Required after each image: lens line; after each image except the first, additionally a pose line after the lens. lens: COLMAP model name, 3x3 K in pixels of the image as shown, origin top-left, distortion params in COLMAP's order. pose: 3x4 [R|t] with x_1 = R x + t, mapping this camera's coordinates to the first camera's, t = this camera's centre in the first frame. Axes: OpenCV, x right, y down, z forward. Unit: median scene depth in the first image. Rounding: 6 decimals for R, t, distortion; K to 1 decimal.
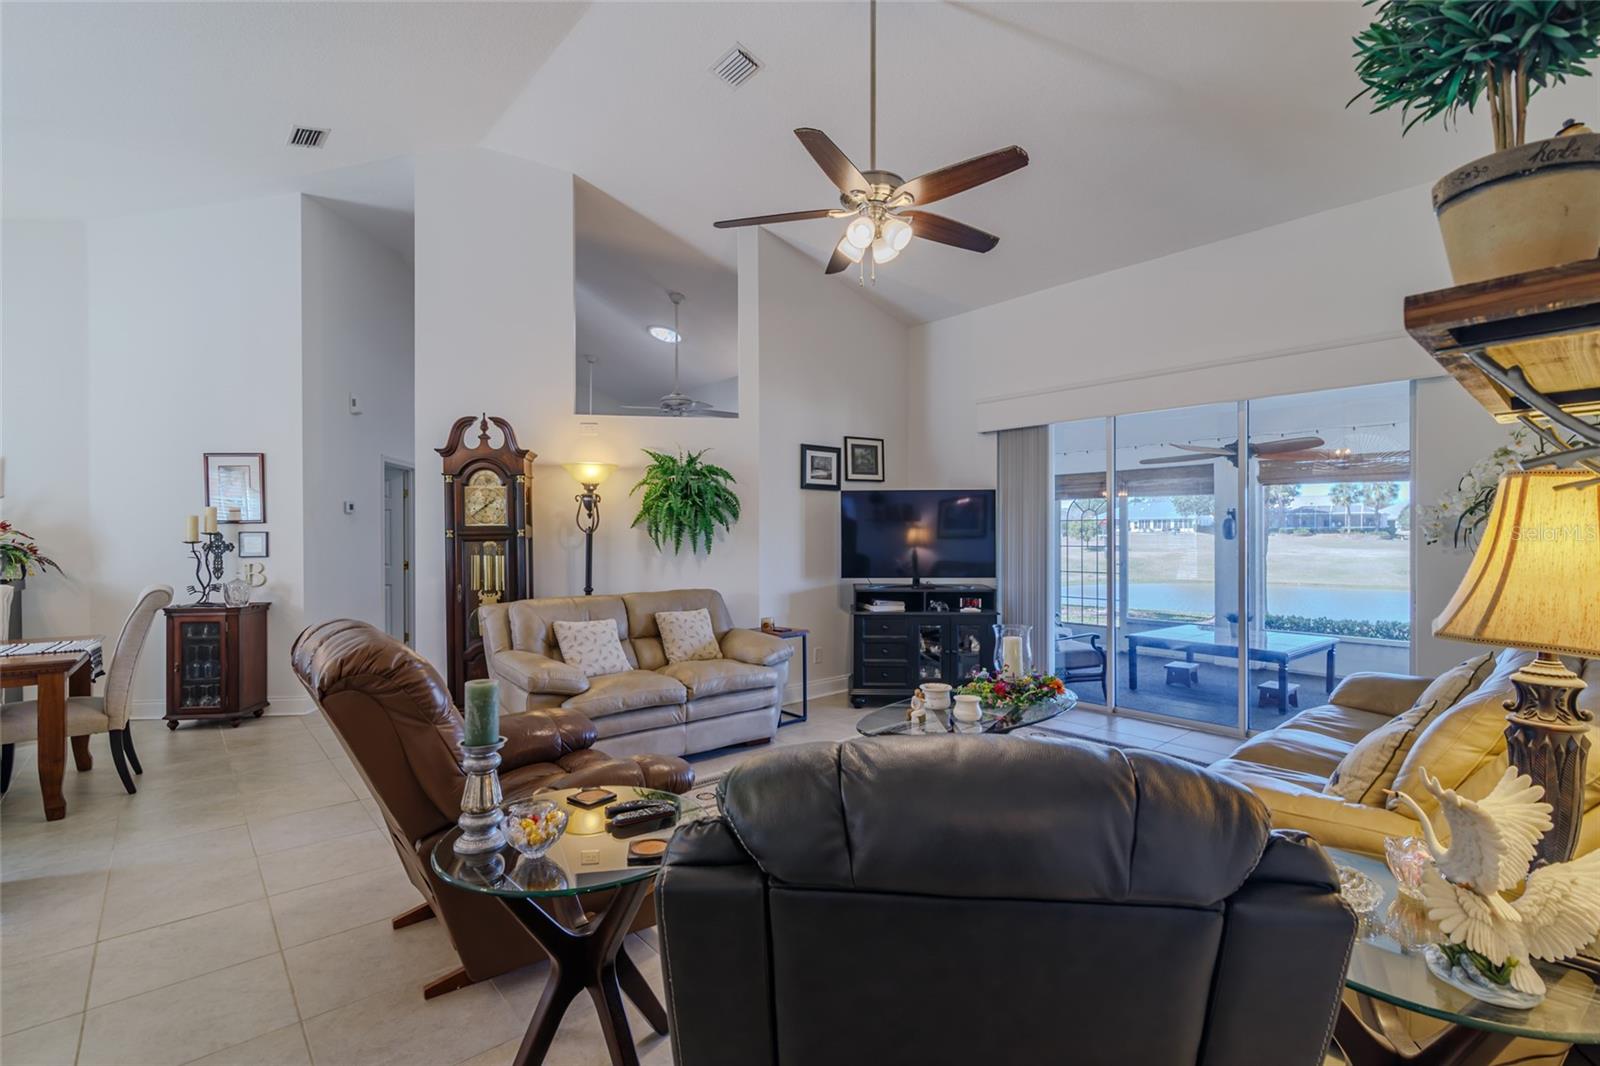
lens RADIAL K [[724.4, 0, 795.7], [0, 724.4, 535.0], [0, 0, 1]] dist [-0.002600, 0.000397]
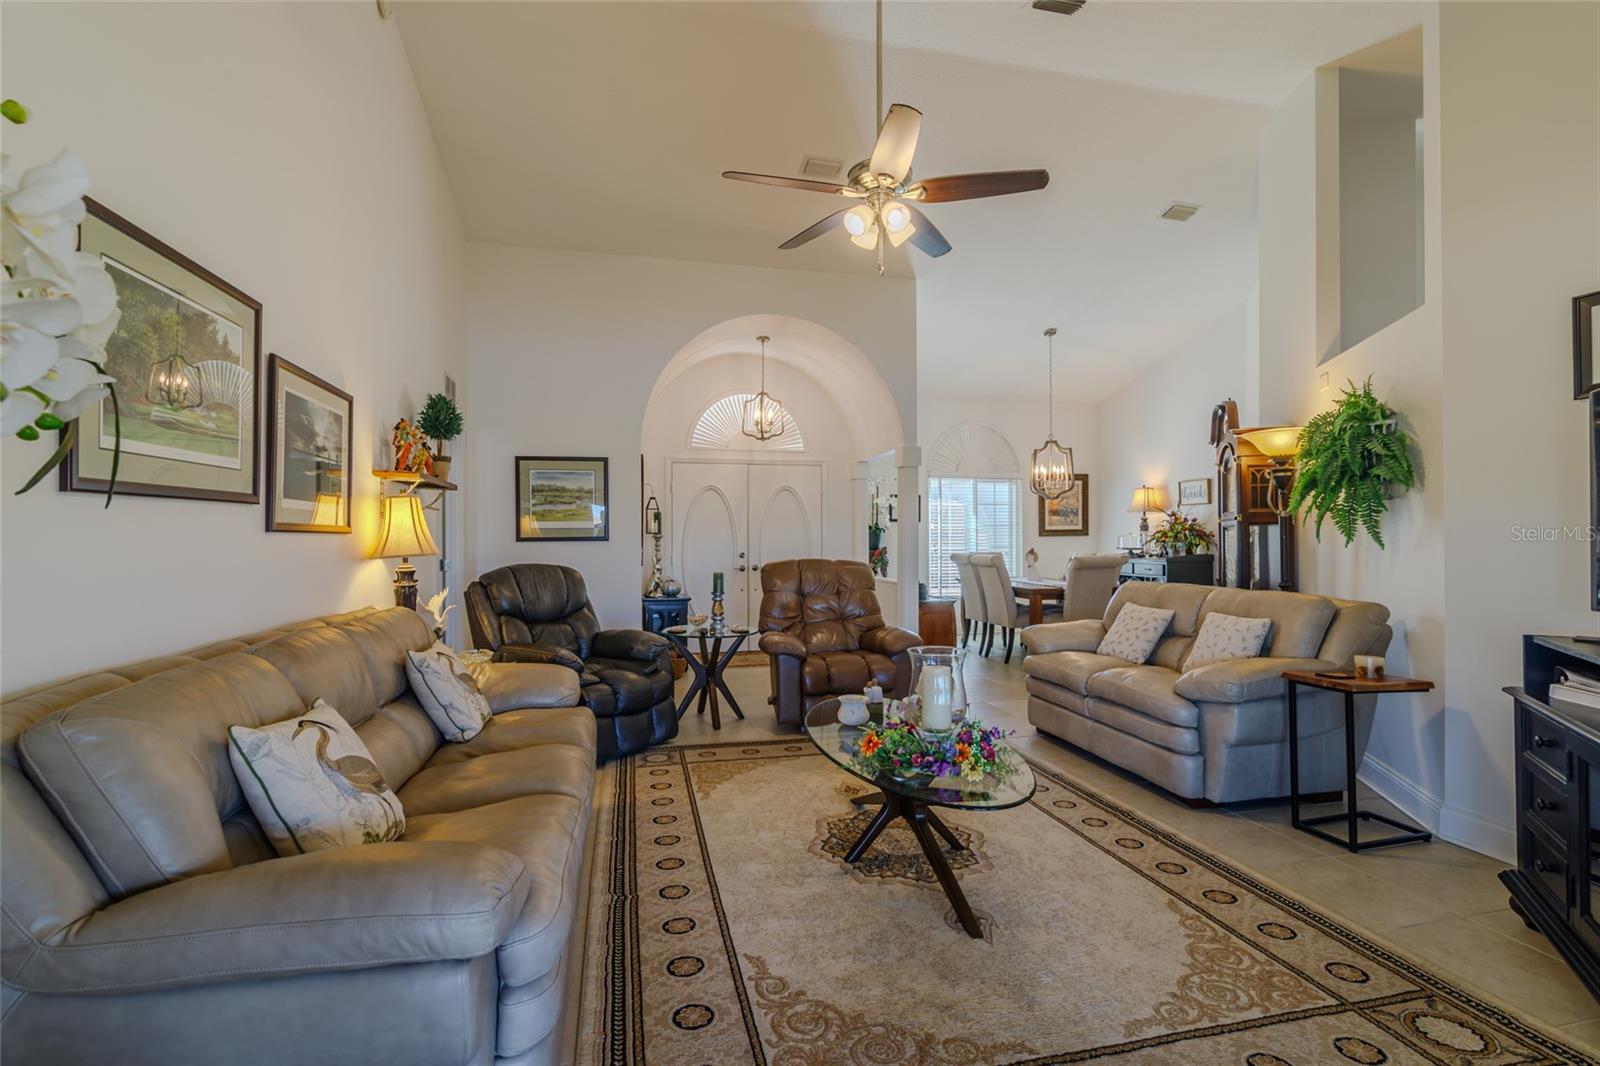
lens RADIAL K [[724.4, 0, 793.8], [0, 724.4, 536.7], [0, 0, 1]] dist [-0.002600, 0.000397]
pose [[-0.467239, 0.001239, -0.884130, 0.692098], [0.003084, 0.999995, -0.000228, 0.019745], [0.884126, -0.002833, -0.467240, 0.894294]]
